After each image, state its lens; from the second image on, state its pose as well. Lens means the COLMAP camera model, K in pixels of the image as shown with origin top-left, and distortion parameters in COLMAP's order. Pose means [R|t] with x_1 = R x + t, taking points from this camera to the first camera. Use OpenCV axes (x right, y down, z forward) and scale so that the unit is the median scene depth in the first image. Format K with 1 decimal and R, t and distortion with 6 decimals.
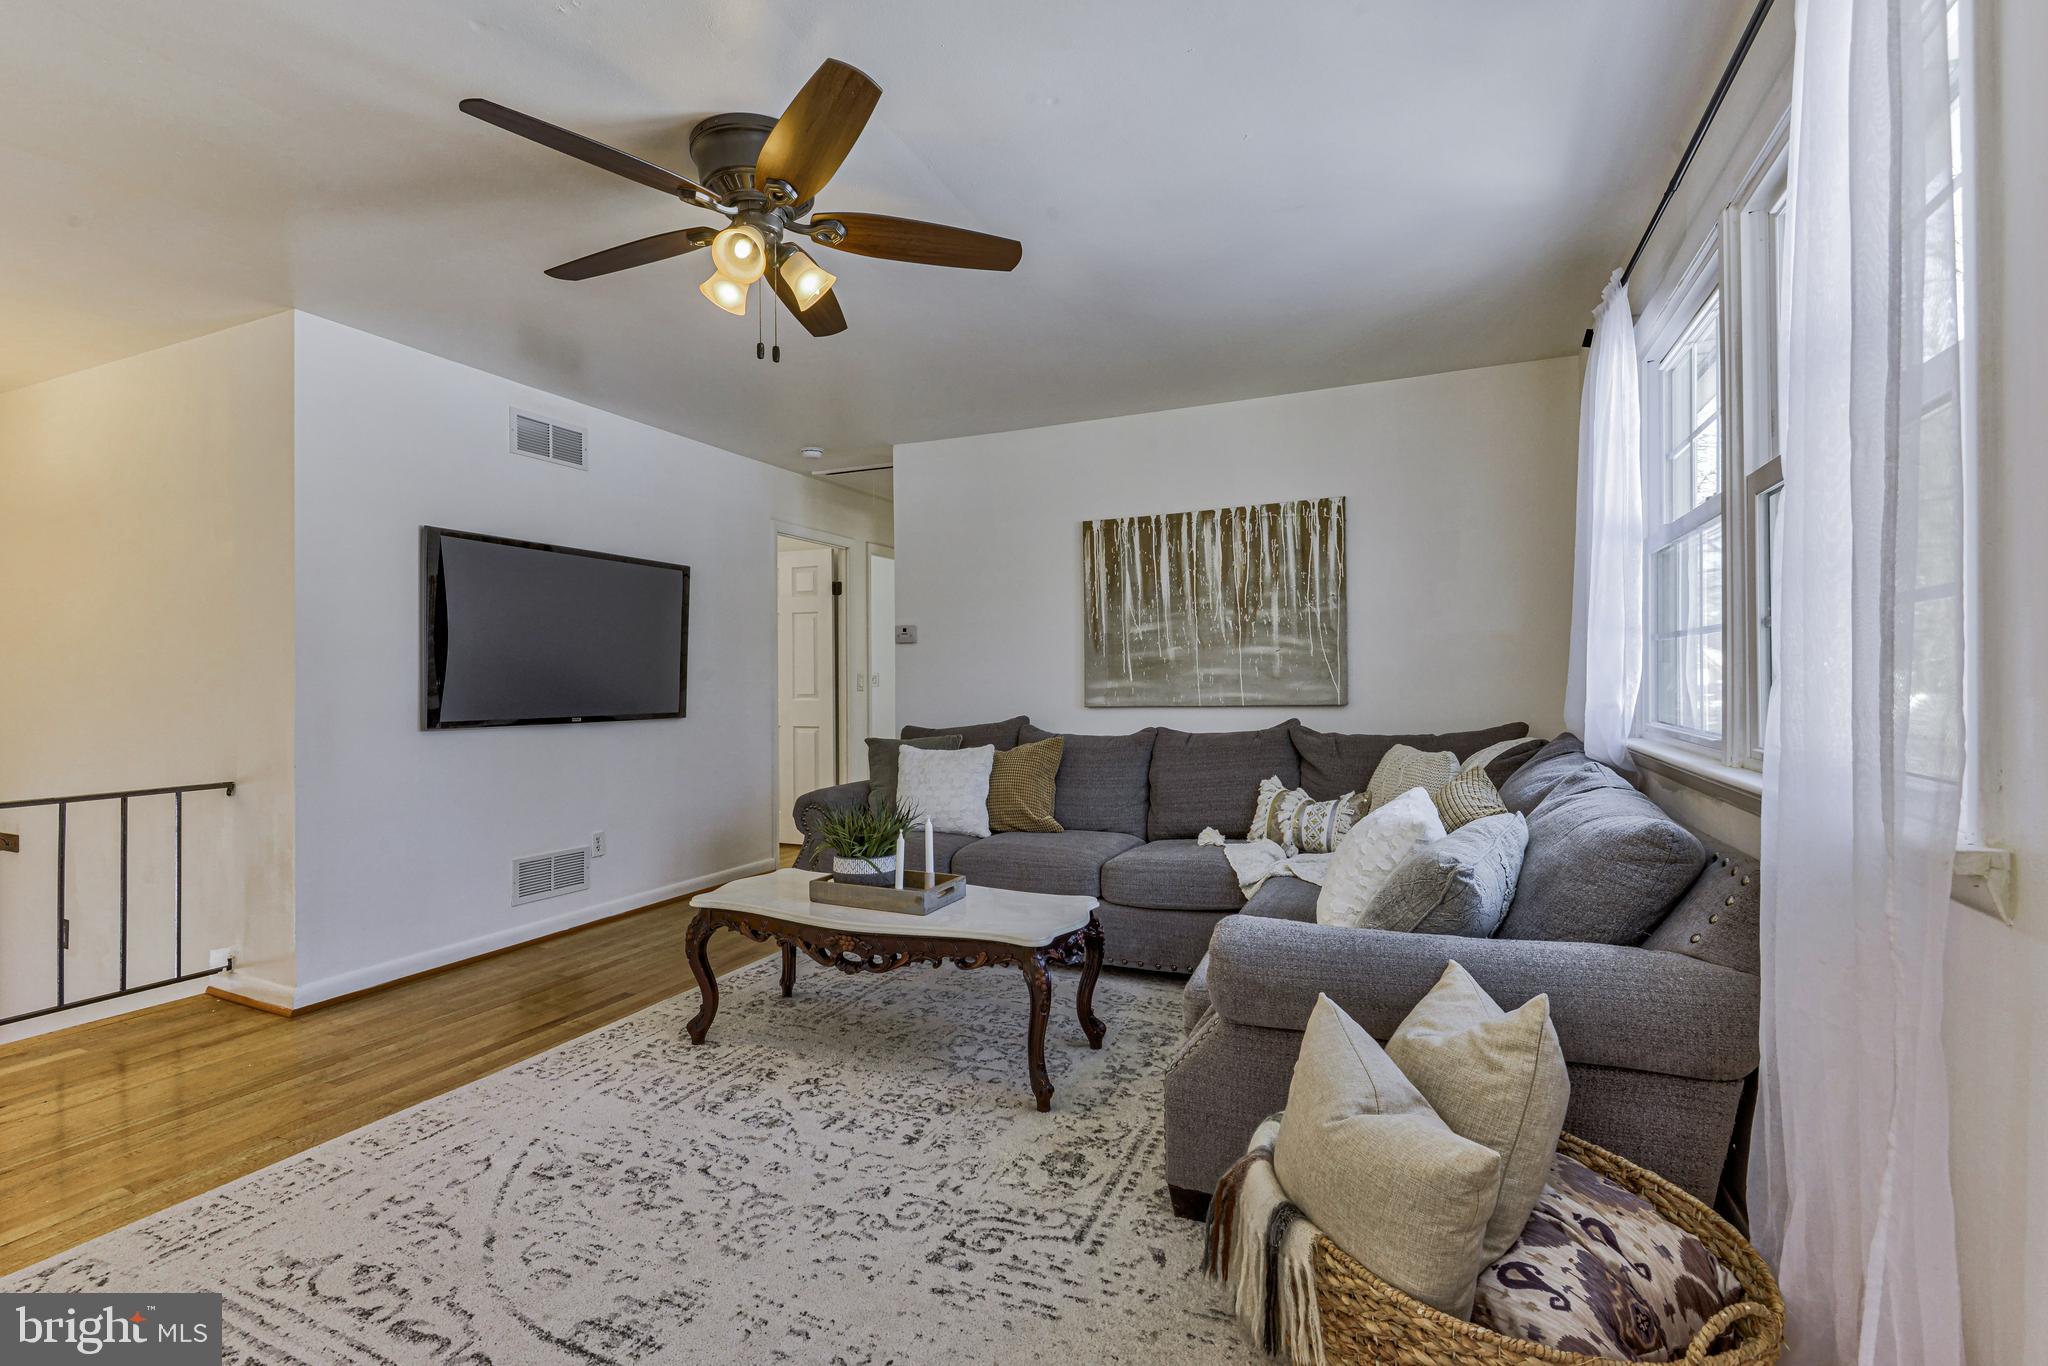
lens RADIAL K [[929.1, 0, 1006.3], [0, 929.1, 679.1], [0, 0, 1]] dist [0.000349, -0.006810]
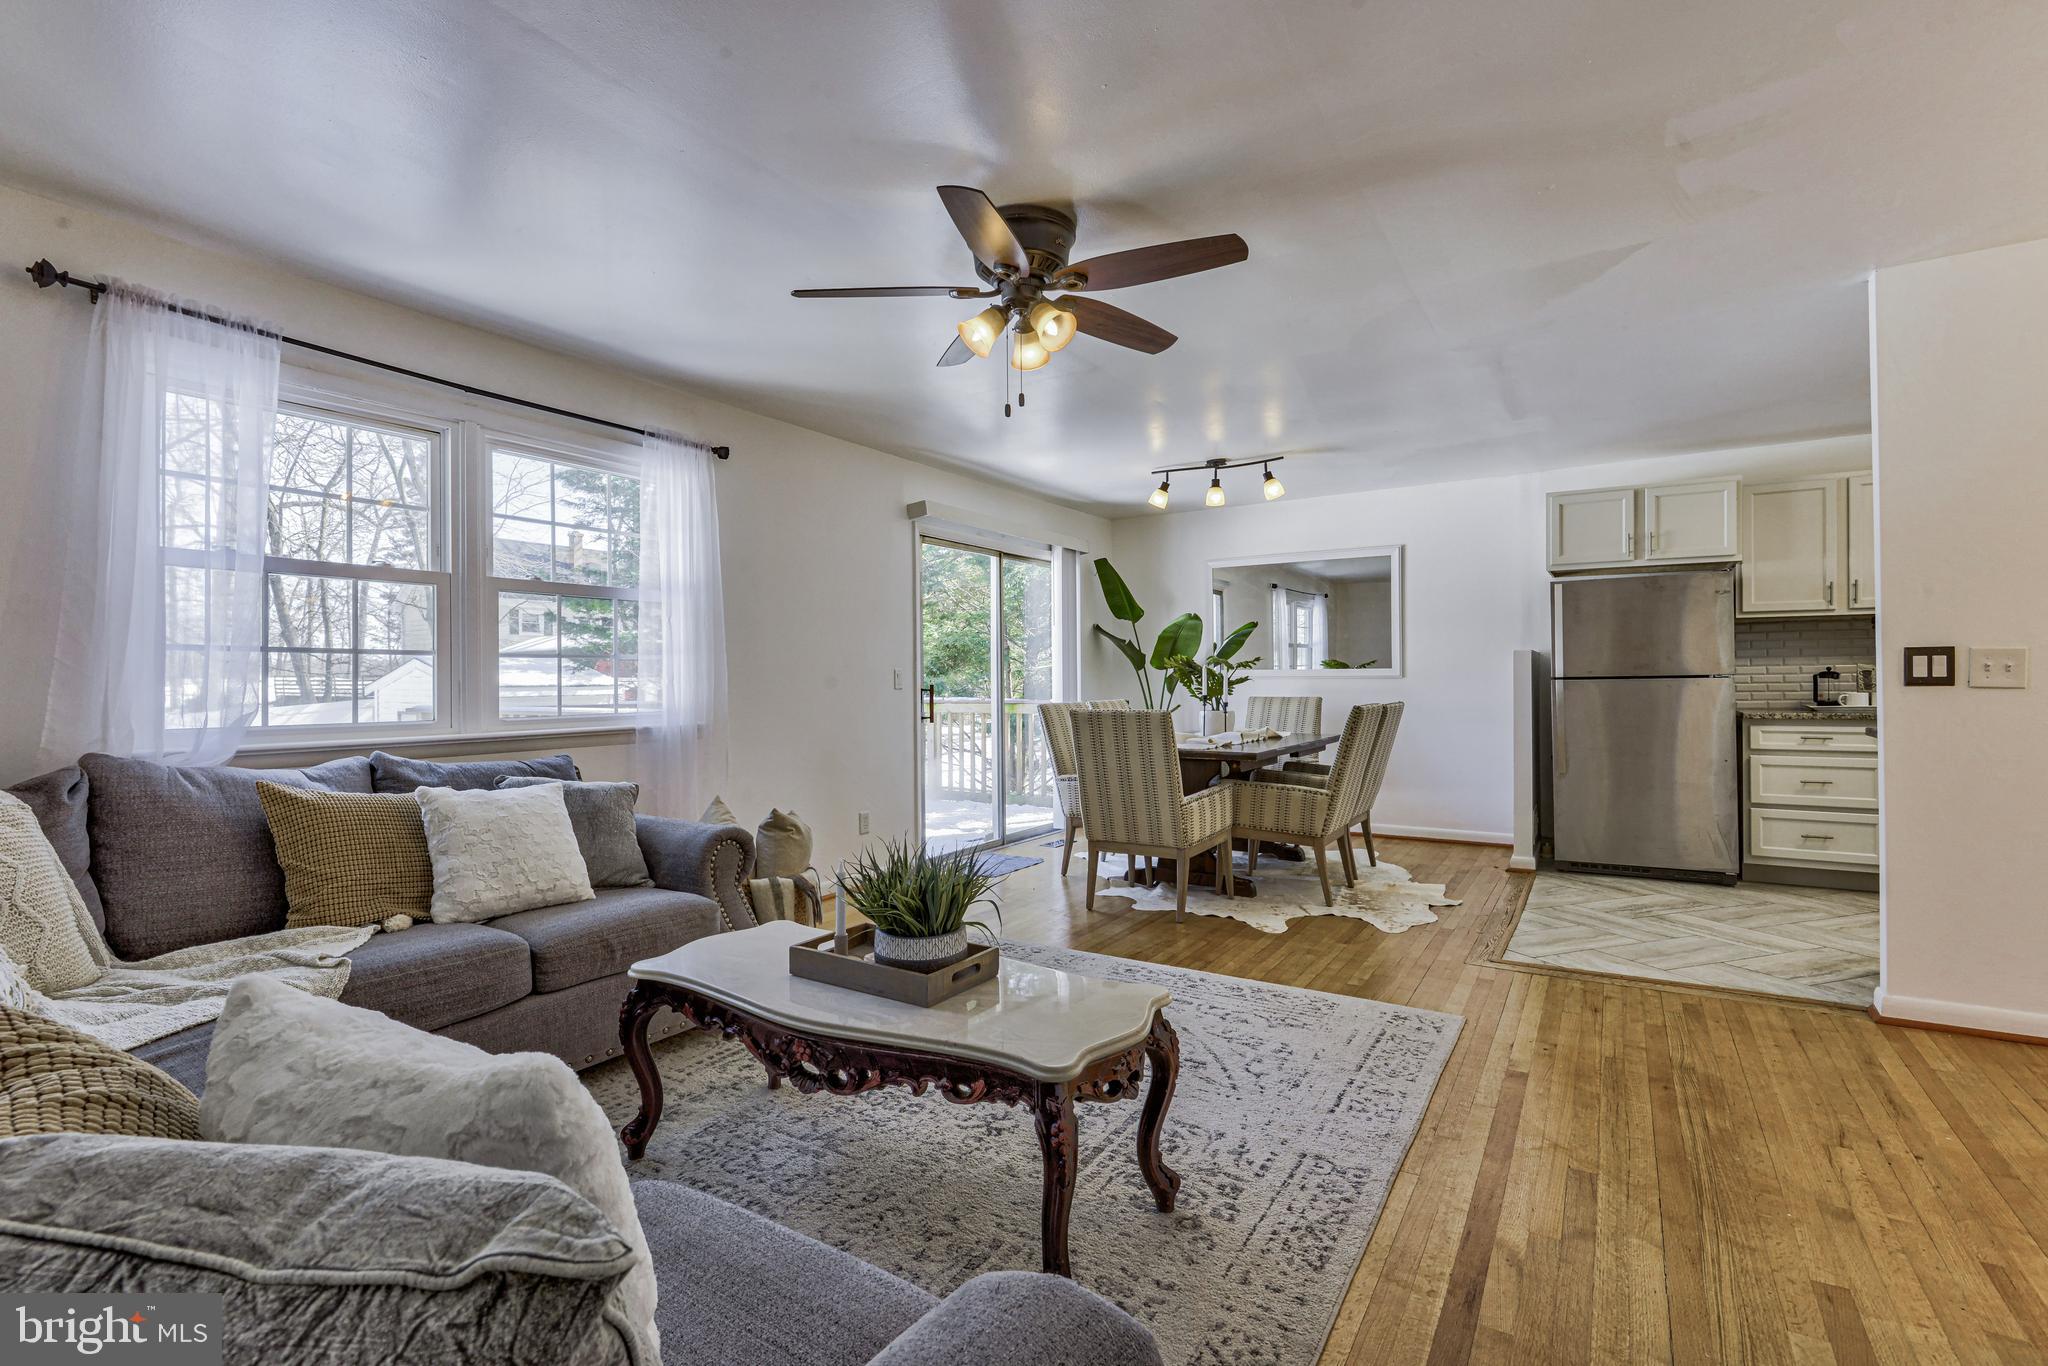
lens RADIAL K [[929.1, 0, 1006.3], [0, 929.1, 679.1], [0, 0, 1]] dist [0.000349, -0.006810]
pose [[-0.988700, 0.014059, 0.149249, -0.224551], [0.014085, 0.999900, -0.000882, 0.002625], [-0.149247, 0.001230, -0.988799, 1.171527]]
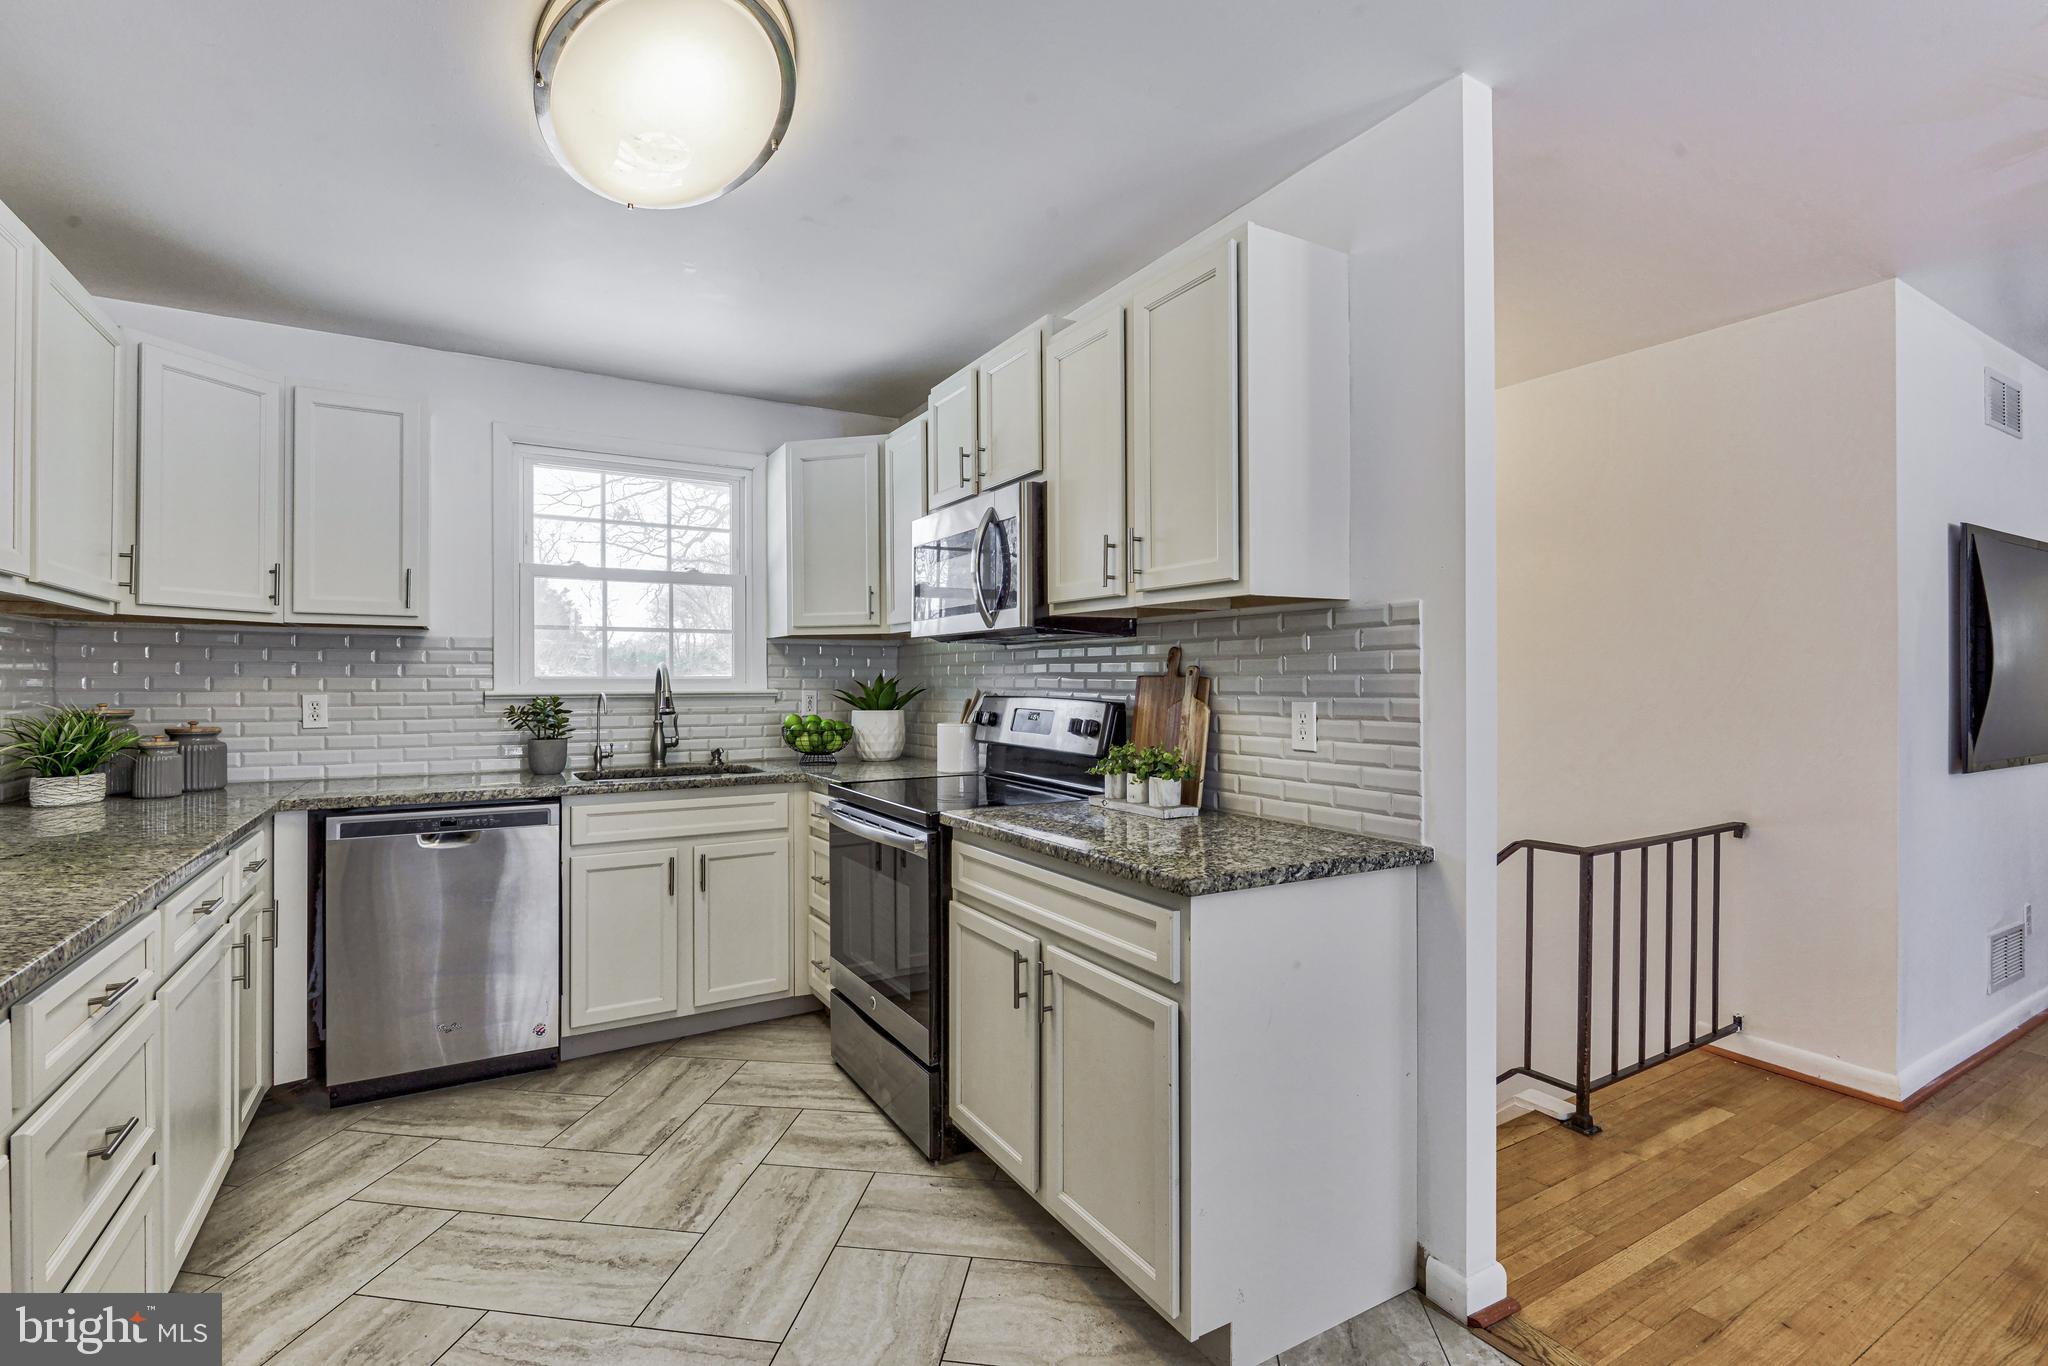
lens RADIAL K [[929.1, 0, 1006.3], [0, 929.1, 679.1], [0, 0, 1]] dist [0.000349, -0.006810]
pose [[0.821034, 0.000257, -0.570880, -0.723711], [-0.001239, 0.999998, -0.001331, -0.022310], [0.570878, 0.001800, 0.821033, -0.127909]]
